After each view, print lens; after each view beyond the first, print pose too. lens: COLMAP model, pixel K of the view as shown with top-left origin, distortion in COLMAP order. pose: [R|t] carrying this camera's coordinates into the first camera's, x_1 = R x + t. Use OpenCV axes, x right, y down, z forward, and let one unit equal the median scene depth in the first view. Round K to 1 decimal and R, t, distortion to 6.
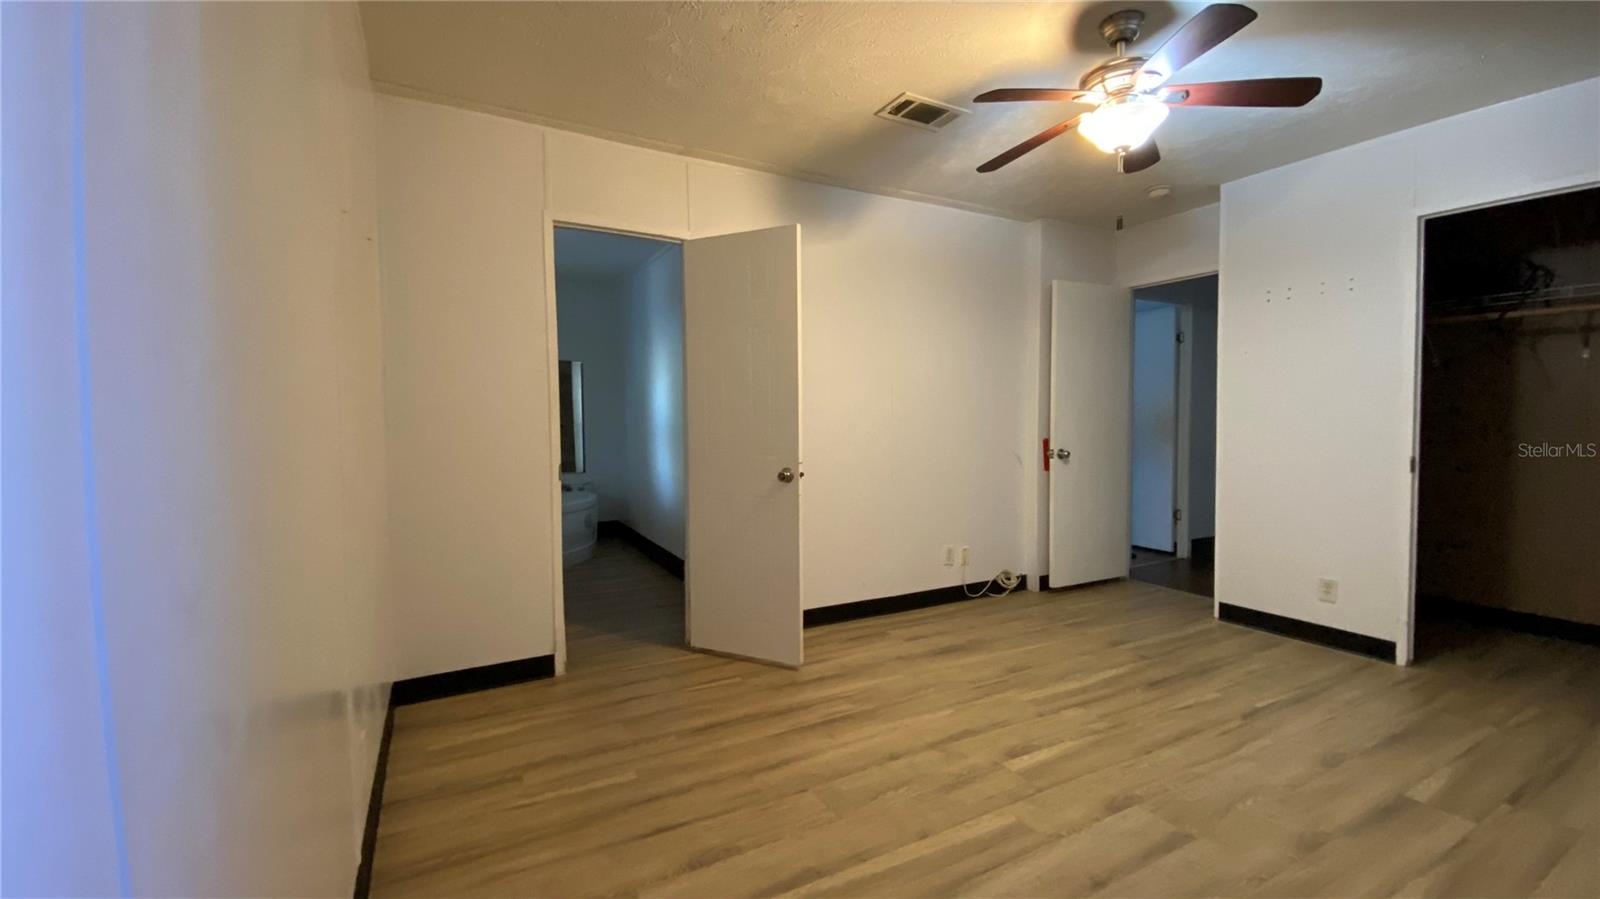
lens RADIAL K [[647.8, 0, 796.0], [0, 647.8, 448.1], [0, 0, 1]] dist [-0.005490, -0.005186]
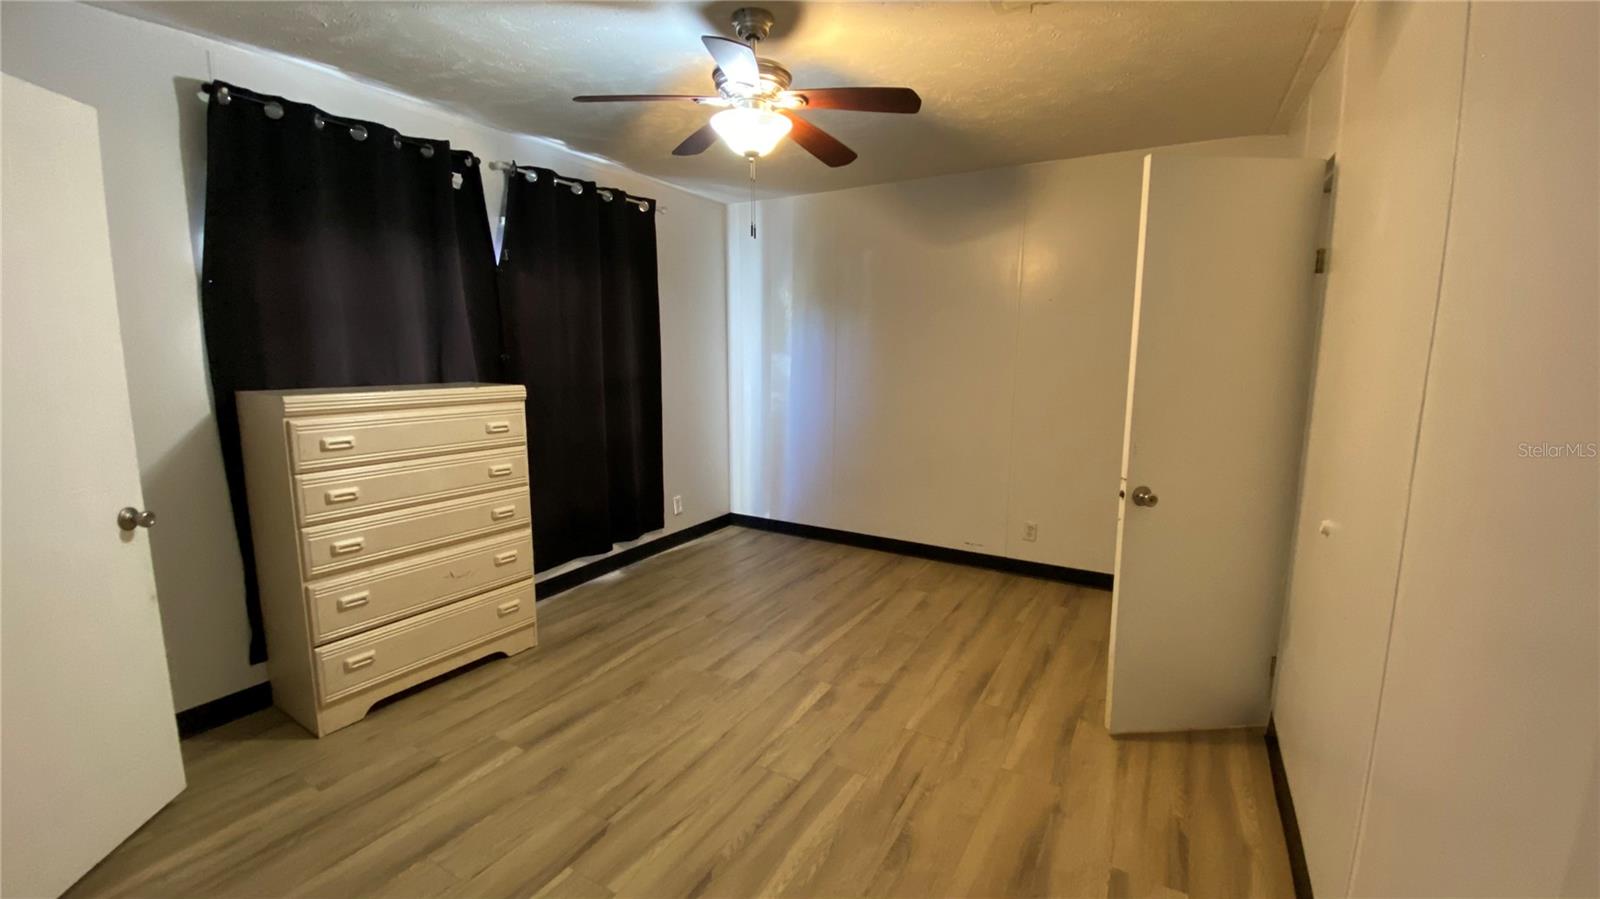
lens RADIAL K [[647.8, 0, 799.3], [0, 647.8, 446.8], [0, 0, 1]] dist [-0.005490, -0.005186]
pose [[-0.852422, 0.079586, -0.516763, 0.955389], [-0.023885, 0.981388, 0.190542, -0.200296], [0.522309, 0.174765, -0.834656, 1.873622]]
